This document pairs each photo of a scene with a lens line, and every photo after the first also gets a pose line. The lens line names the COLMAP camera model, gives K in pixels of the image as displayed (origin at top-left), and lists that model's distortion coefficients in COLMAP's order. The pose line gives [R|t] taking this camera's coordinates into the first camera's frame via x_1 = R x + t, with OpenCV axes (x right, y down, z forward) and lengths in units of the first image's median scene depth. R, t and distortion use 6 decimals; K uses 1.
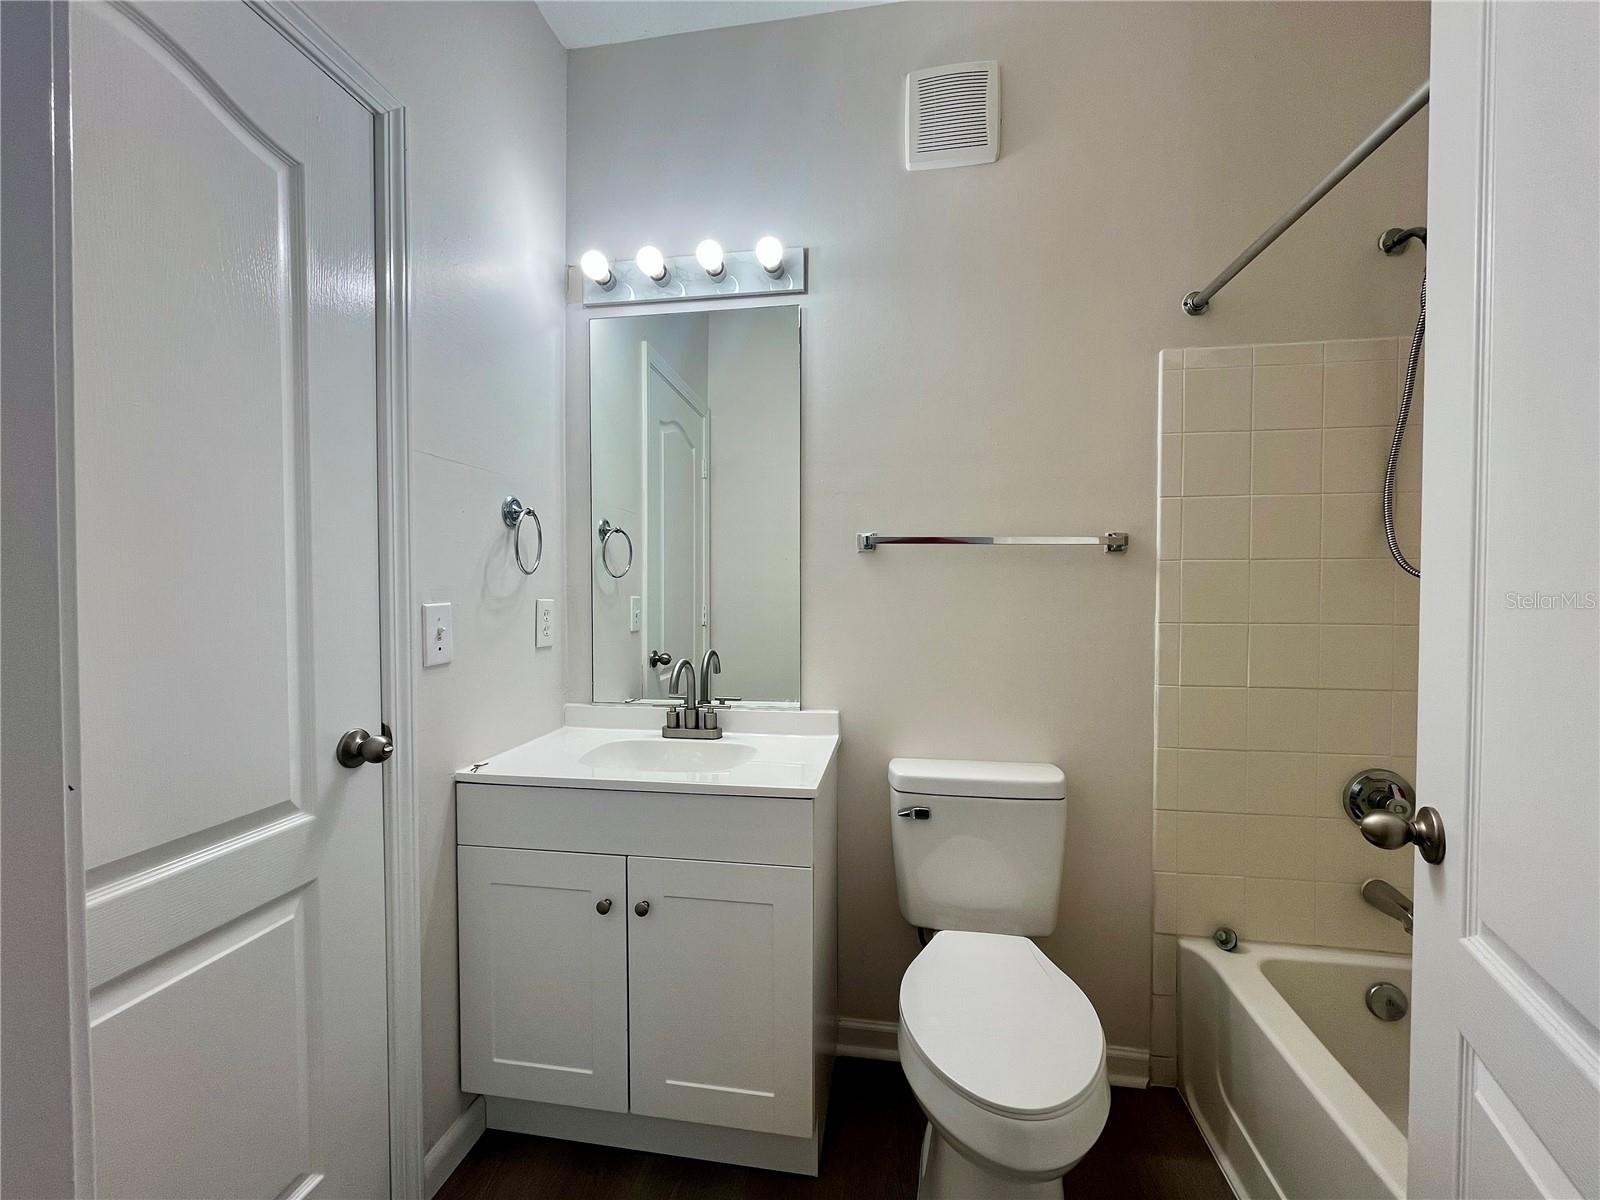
lens RADIAL K [[653.5, 0, 800.0], [0, 653.5, 600.0], [0, 0, 1]] dist [-0.000814, -0.000105]
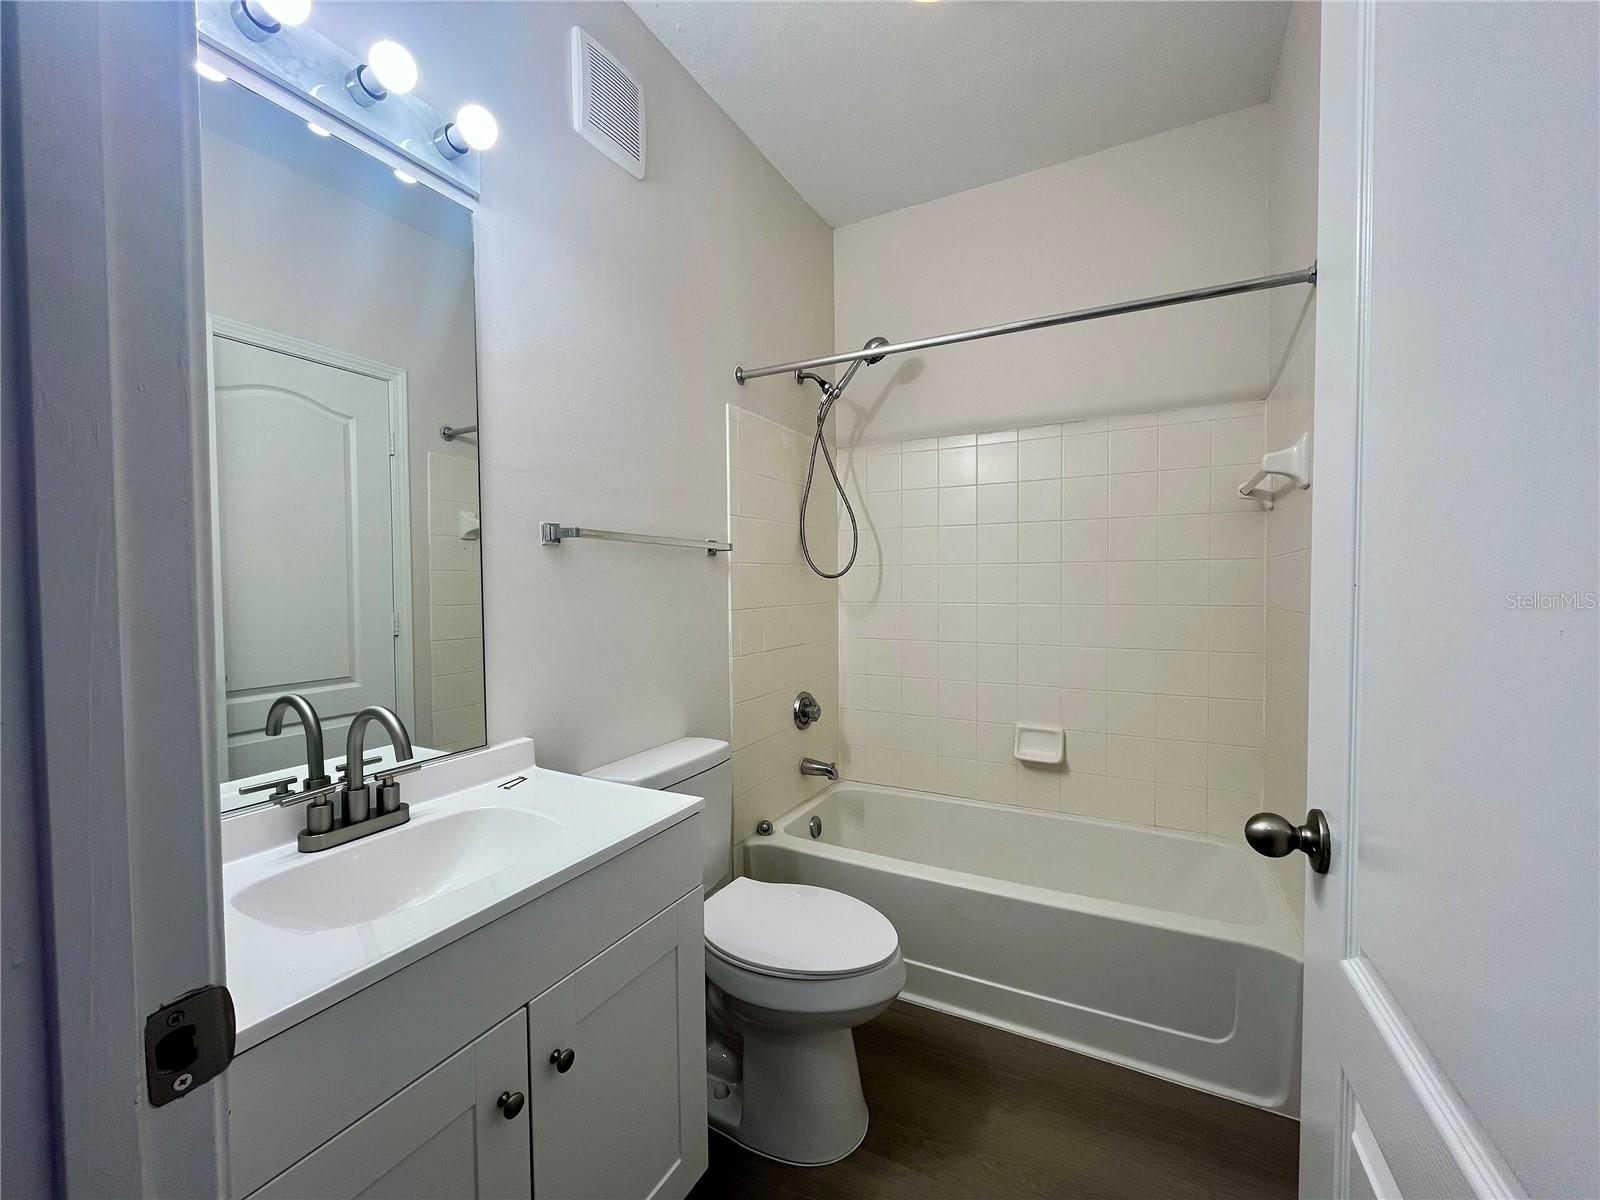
lens RADIAL K [[653.5, 0, 800.0], [0, 653.5, 600.0], [0, 0, 1]] dist [-0.000814, -0.000105]
pose [[0.324194, -0.031648, 0.945461, -0.638024], [0.029316, 0.999296, 0.023397, -0.013221], [-0.945536, 0.020132, 0.324894, 0.432603]]
